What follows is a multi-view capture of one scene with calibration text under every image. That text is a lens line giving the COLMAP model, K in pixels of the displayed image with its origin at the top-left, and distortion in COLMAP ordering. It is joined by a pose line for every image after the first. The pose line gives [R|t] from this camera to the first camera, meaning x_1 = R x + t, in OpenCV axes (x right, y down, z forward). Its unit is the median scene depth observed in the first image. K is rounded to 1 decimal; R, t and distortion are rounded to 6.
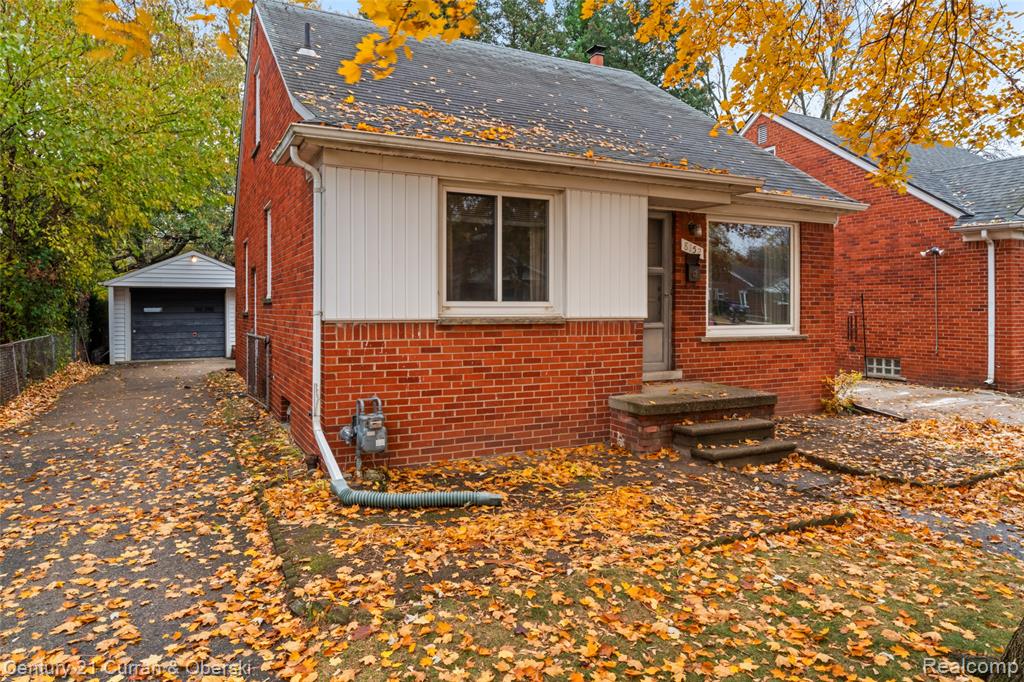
lens RADIAL K [[653.0, 0, 509.9], [0, 653.0, 308.5], [0, 0, 1]] dist [-0.002805, -0.000527]
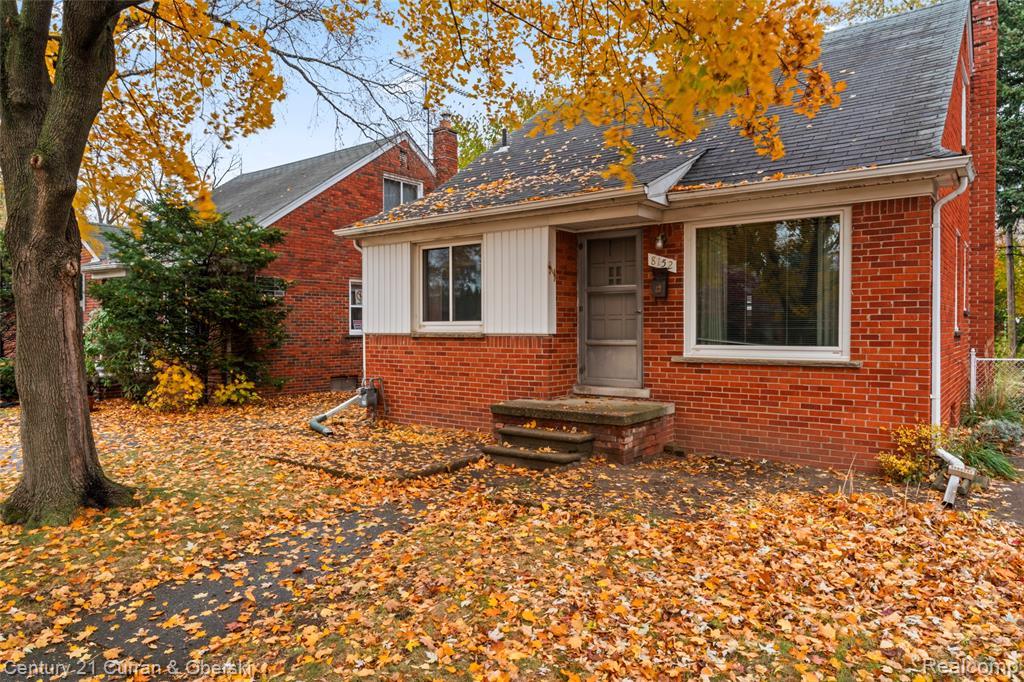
lens RADIAL K [[651.6, 0, 512.0], [0, 651.6, 341.0], [0, 0, 1]] dist [0.004161, 0.001885]
pose [[0.449040, 0.015407, -0.893379, 1.256813], [-0.000236, 0.999853, 0.017124, 0.007602], [0.893512, -0.007478, 0.448978, 0.466751]]
